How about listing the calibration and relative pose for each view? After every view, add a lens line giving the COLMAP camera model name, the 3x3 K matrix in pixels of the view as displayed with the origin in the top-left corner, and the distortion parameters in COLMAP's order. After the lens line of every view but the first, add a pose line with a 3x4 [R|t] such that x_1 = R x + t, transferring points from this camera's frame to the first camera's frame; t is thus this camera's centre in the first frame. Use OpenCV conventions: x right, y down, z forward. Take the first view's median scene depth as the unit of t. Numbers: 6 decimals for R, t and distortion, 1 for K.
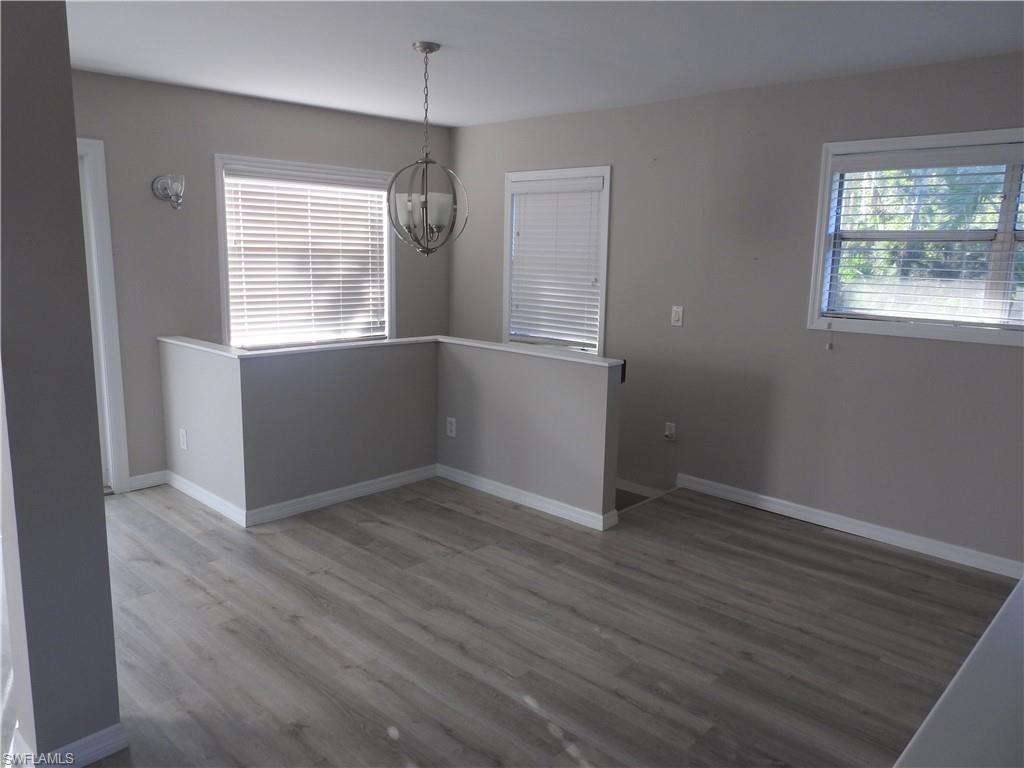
lens RADIAL K [[735.2, 0, 509.0], [0, 735.2, 384.0], [0, 0, 1]] dist [0.005820, -0.000195]
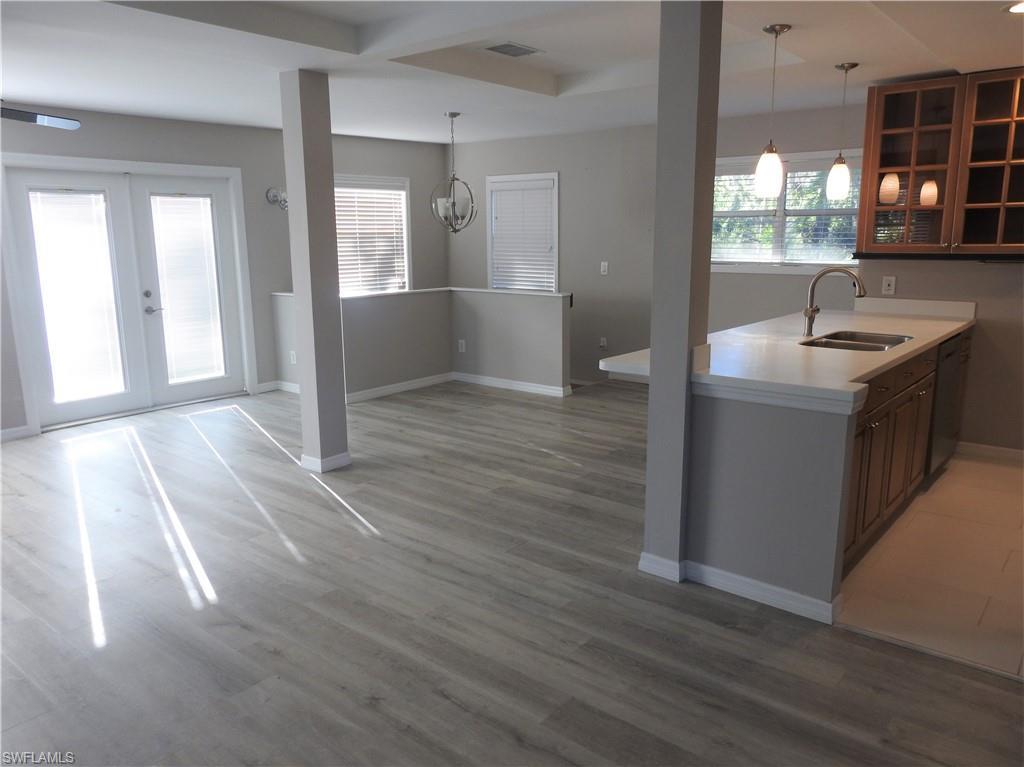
lens RADIAL K [[757.3, 0, 512.0], [0, 757.3, 383.5], [0, 0, 1]] dist [0.002549, -0.001241]
pose [[0.996625, -0.043918, 0.069353, -0.102977], [0.042561, 0.998875, 0.020919, 0.126784], [-0.070194, -0.017897, 0.997373, -0.687528]]
